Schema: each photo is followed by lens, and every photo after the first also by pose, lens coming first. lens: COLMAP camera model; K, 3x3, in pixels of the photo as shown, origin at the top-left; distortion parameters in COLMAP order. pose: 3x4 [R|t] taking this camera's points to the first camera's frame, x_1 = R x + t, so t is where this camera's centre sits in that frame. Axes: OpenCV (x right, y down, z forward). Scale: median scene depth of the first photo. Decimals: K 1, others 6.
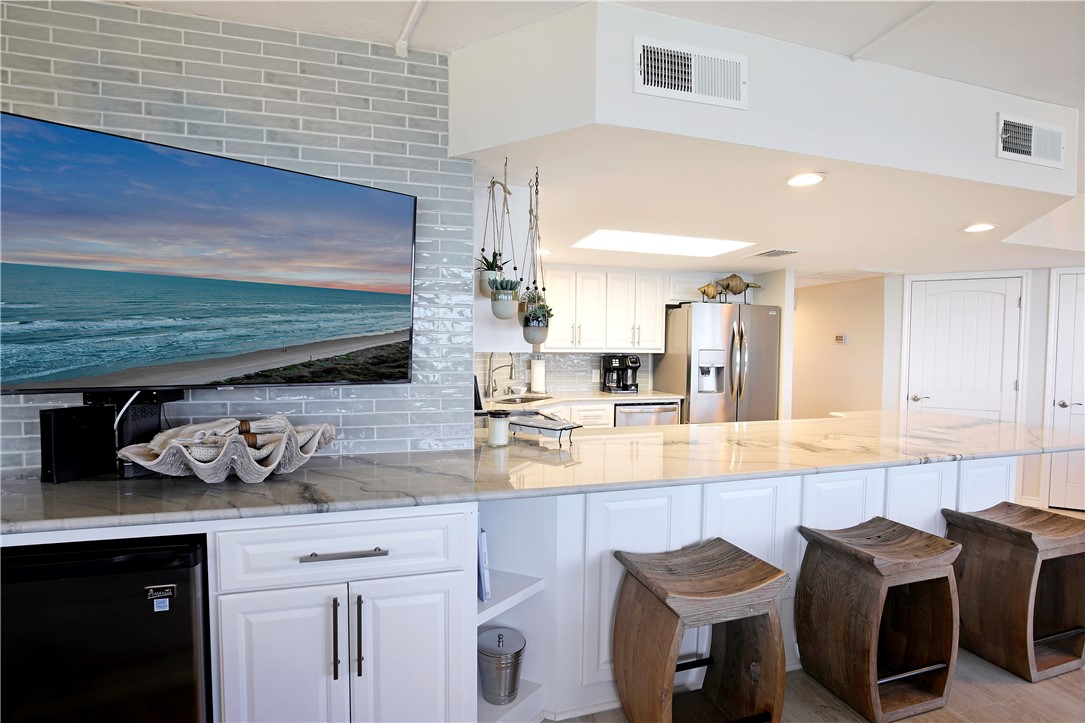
lens RADIAL K [[501.9, 0, 542.5], [0, 501.9, 361.5], [0, 0, 1]] dist [-0.021688, 0.000228]
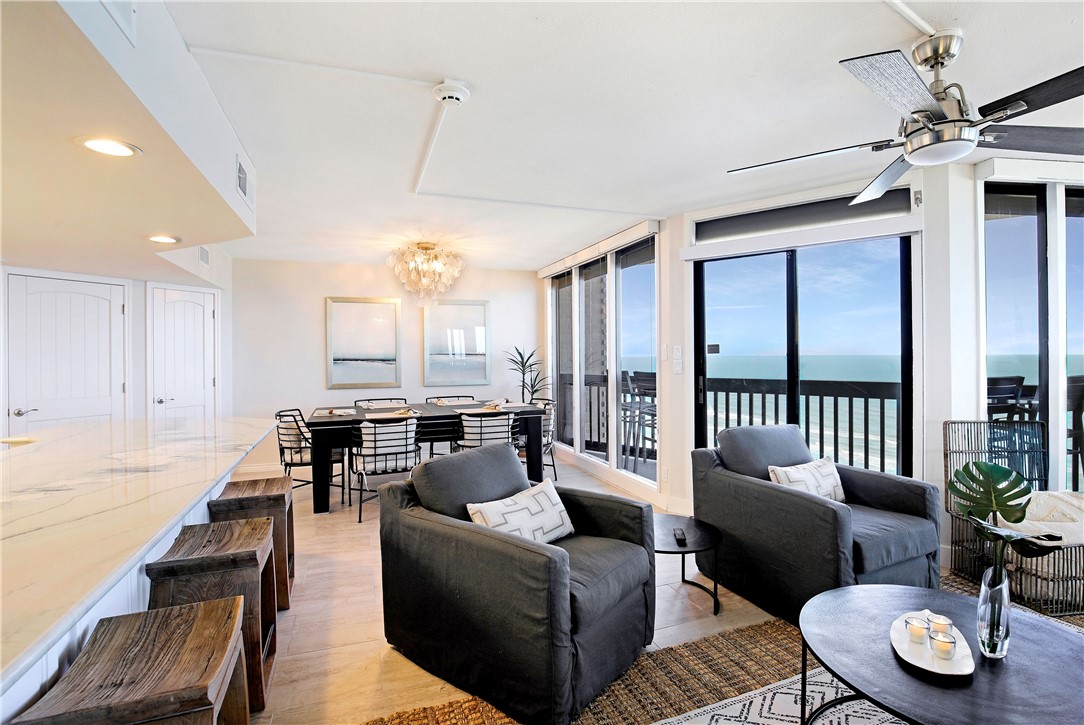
lens RADIAL K [[511.1, 0, 542.0], [0, 511.1, 362.5], [0, 0, 1]] dist [-0.028881, 0.000767]
pose [[-0.070277, -0.027005, 0.997162, -0.349364], [0.035340, 0.998939, 0.029544, -0.011521], [-0.996901, 0.037316, -0.069248, 0.368211]]
